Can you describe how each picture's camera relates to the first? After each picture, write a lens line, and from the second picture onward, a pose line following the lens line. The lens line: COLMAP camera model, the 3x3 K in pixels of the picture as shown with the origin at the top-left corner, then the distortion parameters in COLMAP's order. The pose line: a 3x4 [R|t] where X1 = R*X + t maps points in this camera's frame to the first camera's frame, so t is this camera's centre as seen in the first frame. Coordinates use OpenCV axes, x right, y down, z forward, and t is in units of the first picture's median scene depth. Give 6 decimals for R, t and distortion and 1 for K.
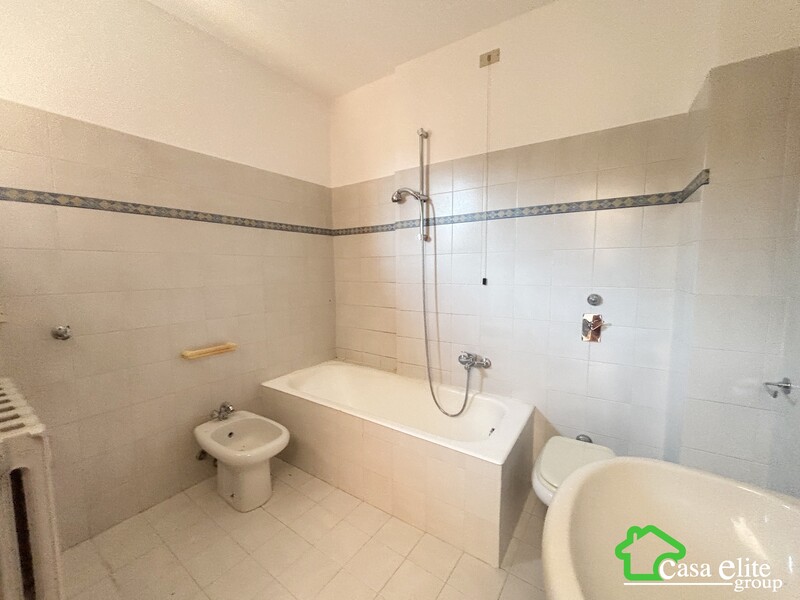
lens RADIAL K [[319.1, 0, 389.7], [0, 319.1, 298.2], [0, 0, 1]] dist [-0.002552, 0.000110]
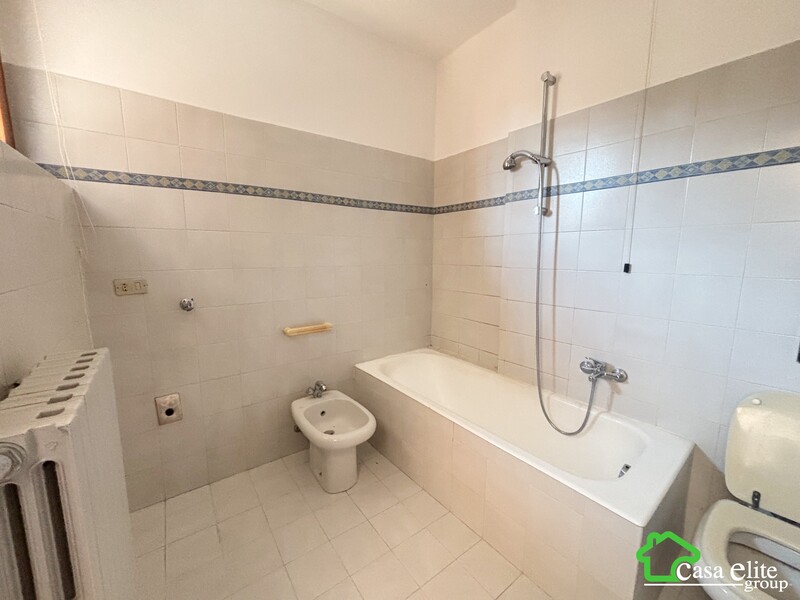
lens RADIAL K [[319.1, 0, 397.8], [0, 319.1, 299.0], [0, 0, 1]] dist [-0.002552, 0.000110]
pose [[0.955408, 0.053026, -0.290489, 0.004737], [-0.037569, 0.997578, 0.058534, -0.003525], [0.292889, -0.045010, 0.955086, 0.118369]]
